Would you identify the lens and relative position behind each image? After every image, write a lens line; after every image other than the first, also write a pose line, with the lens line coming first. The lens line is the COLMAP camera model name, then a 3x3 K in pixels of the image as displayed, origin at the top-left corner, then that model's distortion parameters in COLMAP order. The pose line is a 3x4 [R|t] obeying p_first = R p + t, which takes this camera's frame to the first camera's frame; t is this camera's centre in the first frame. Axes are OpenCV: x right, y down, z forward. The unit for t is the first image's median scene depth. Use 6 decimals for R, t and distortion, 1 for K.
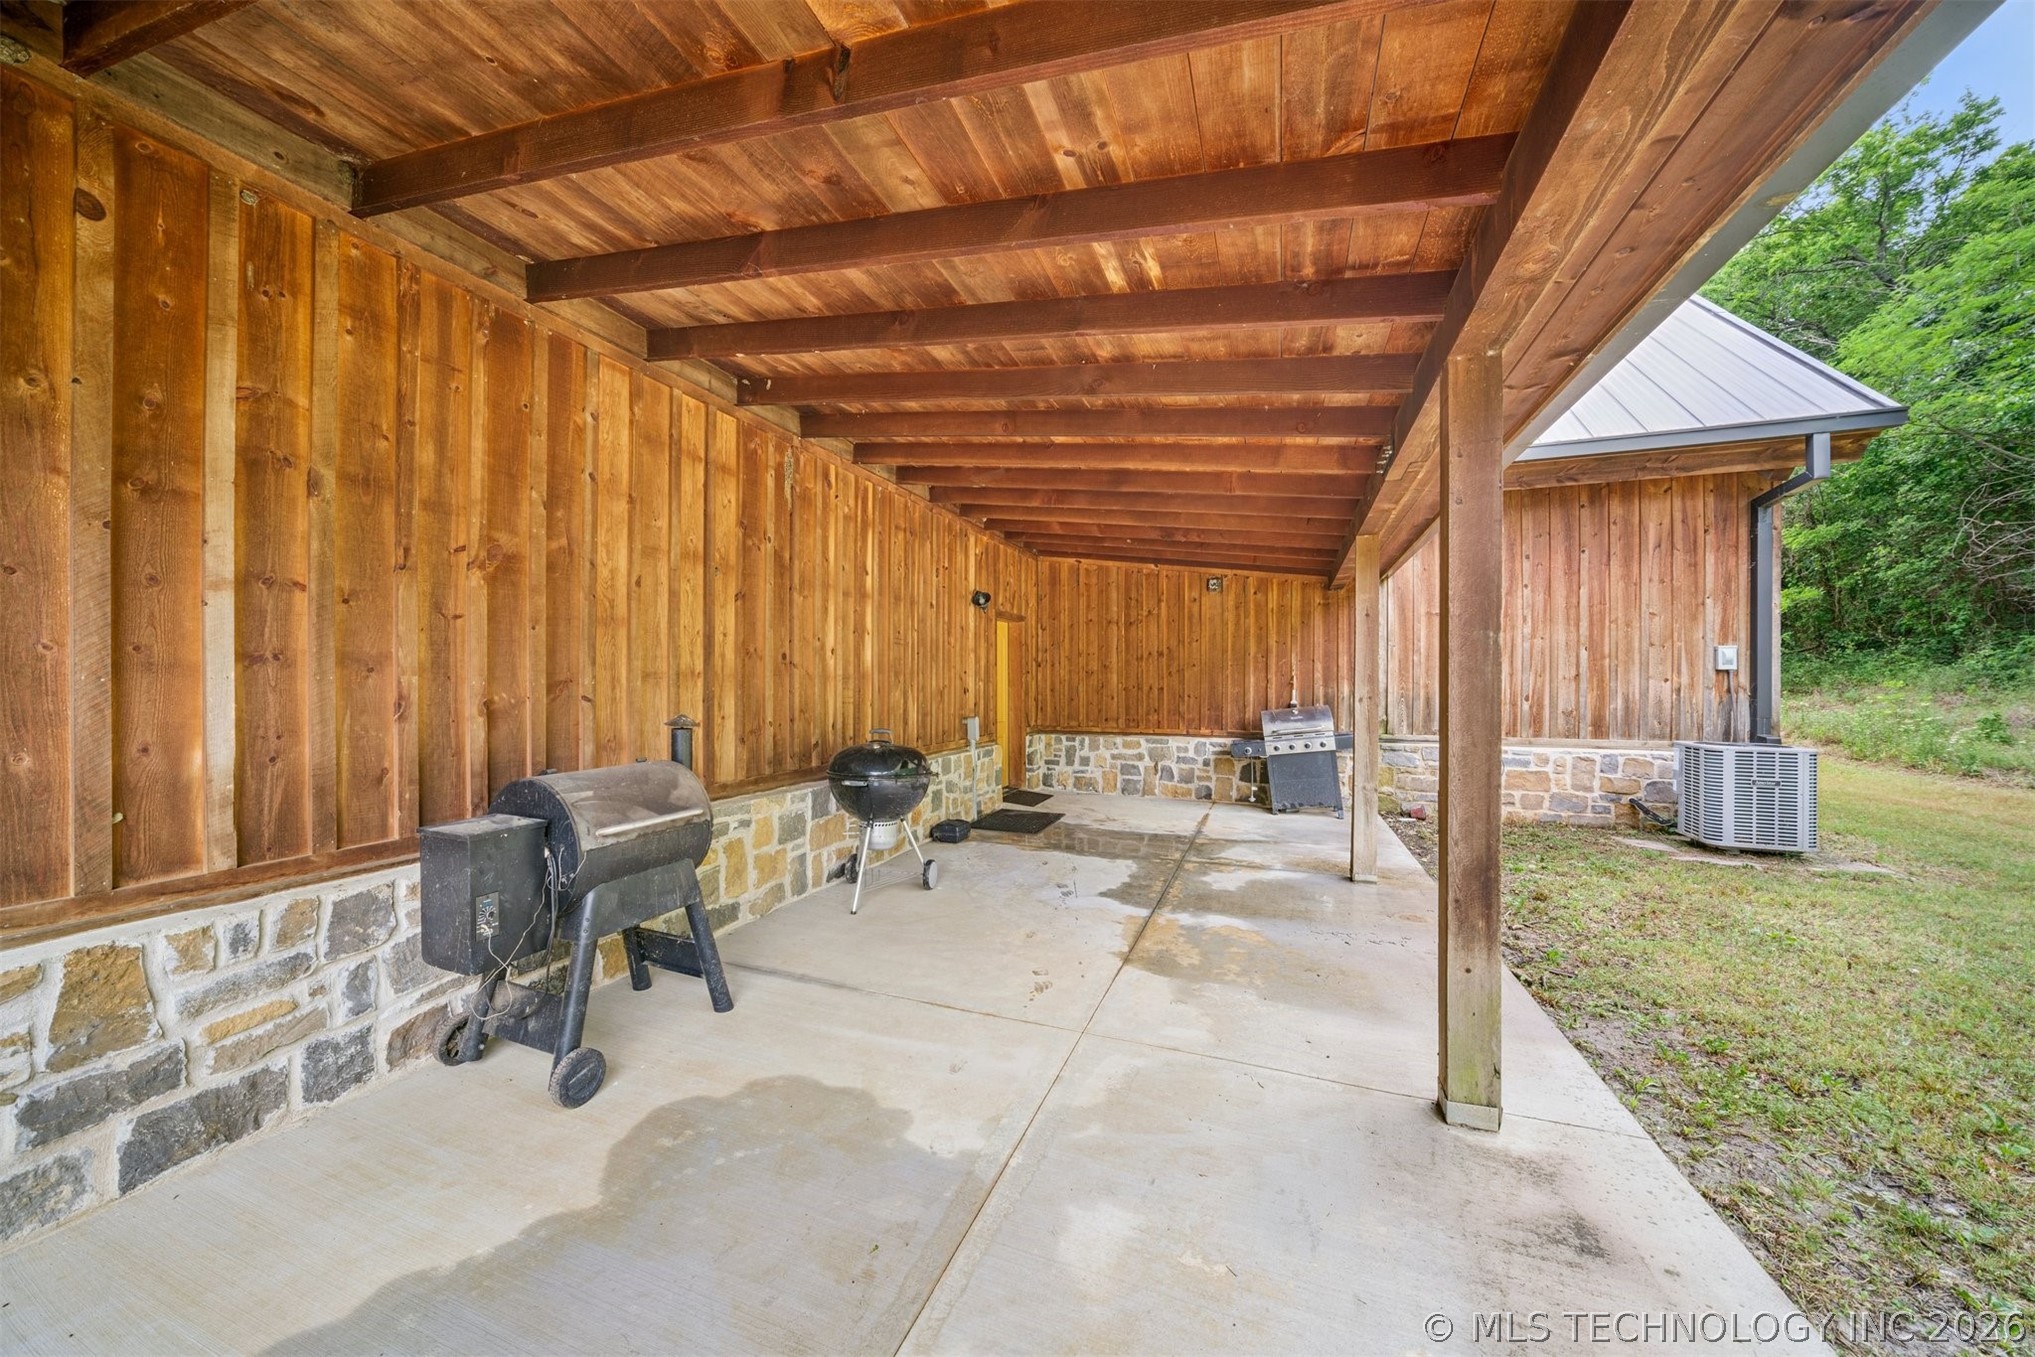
lens RADIAL K [[714.3, 0, 1007.8], [0, 714.3, 678.1], [0, 0, 1]] dist [-0.029864, 0.007358]
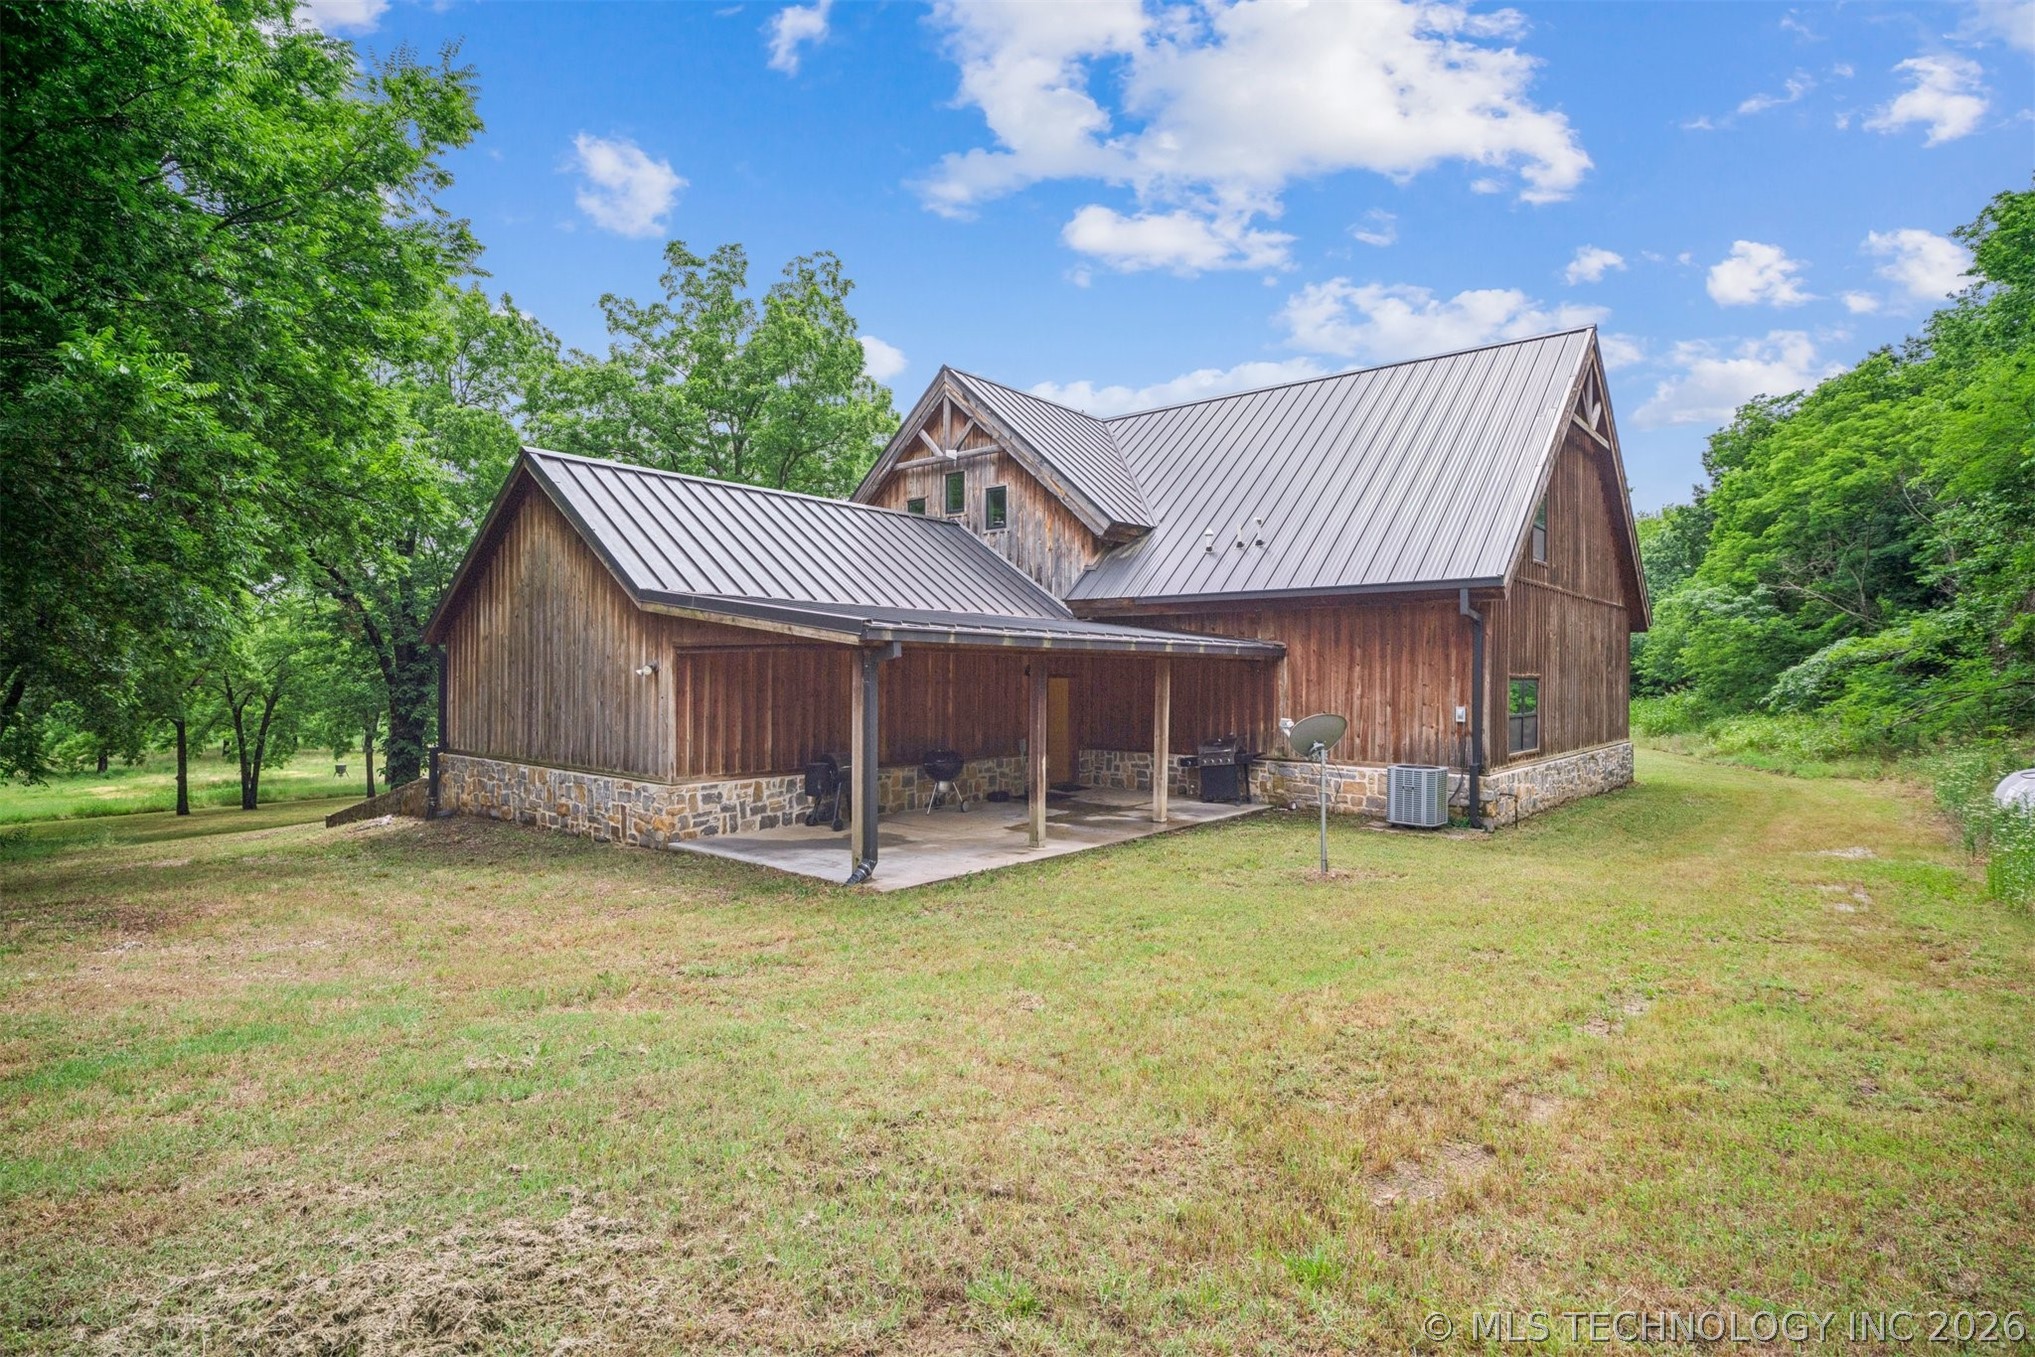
lens RADIAL K [[821.2, 0, 1003.5], [0, 821.2, 674.3], [0, 0, 1]] dist [-0.019726, 0.007893]
pose [[0.951677, 0.002985, -0.307086, 0.629286], [-0.006619, 0.999920, -0.010794, -0.098537], [0.307029, 0.012305, 0.951621, -1.154991]]
